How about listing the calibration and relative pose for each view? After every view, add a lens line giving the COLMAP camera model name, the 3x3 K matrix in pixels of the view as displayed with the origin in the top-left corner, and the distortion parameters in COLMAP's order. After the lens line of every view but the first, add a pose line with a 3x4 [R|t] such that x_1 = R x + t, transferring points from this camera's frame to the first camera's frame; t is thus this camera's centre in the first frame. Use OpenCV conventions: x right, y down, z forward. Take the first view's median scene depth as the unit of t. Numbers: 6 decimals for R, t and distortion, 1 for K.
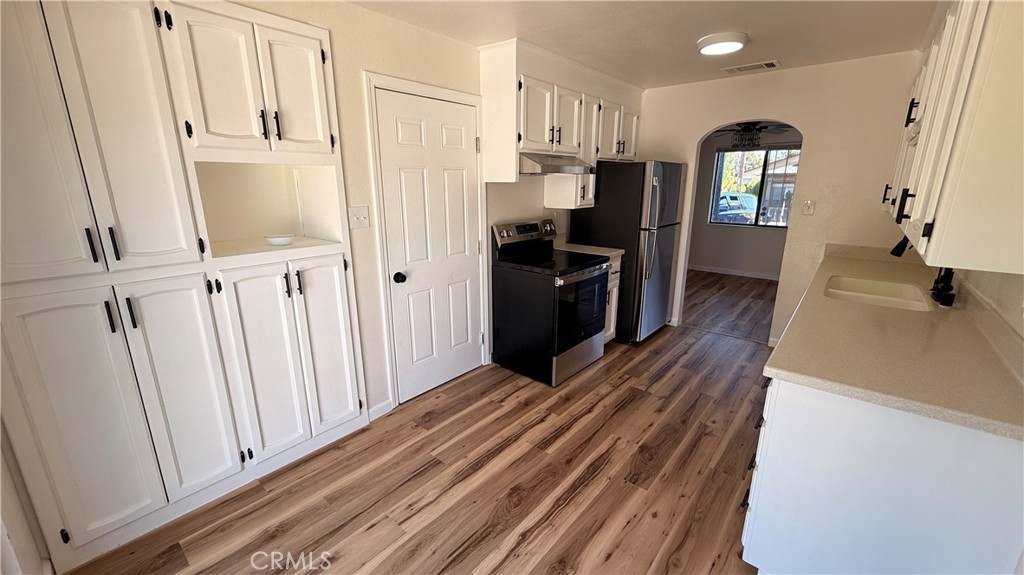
lens RADIAL K [[408.7, 0, 509.7], [0, 408.7, 289.5], [0, 0, 1]] dist [0.001181, -0.000033]
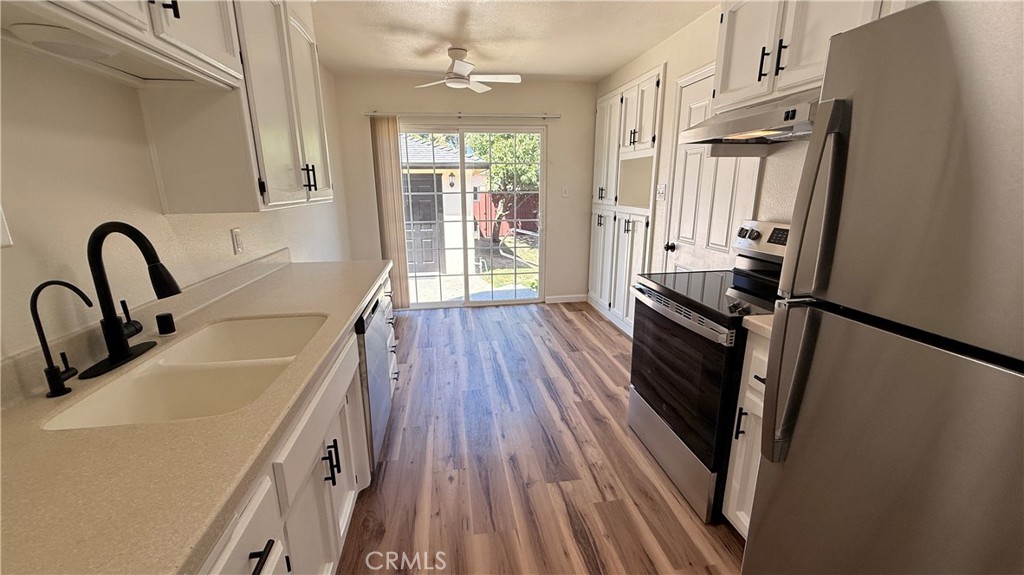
lens RADIAL K [[408.7, 0, 509.7], [0, 408.7, 289.5], [0, 0, 1]] dist [0.001181, -0.000033]
pose [[-0.654949, 0.193227, -0.730551, 0.983895], [-0.184243, 0.896749, 0.402362, -0.332114], [0.732868, 0.398126, -0.551724, 1.464855]]
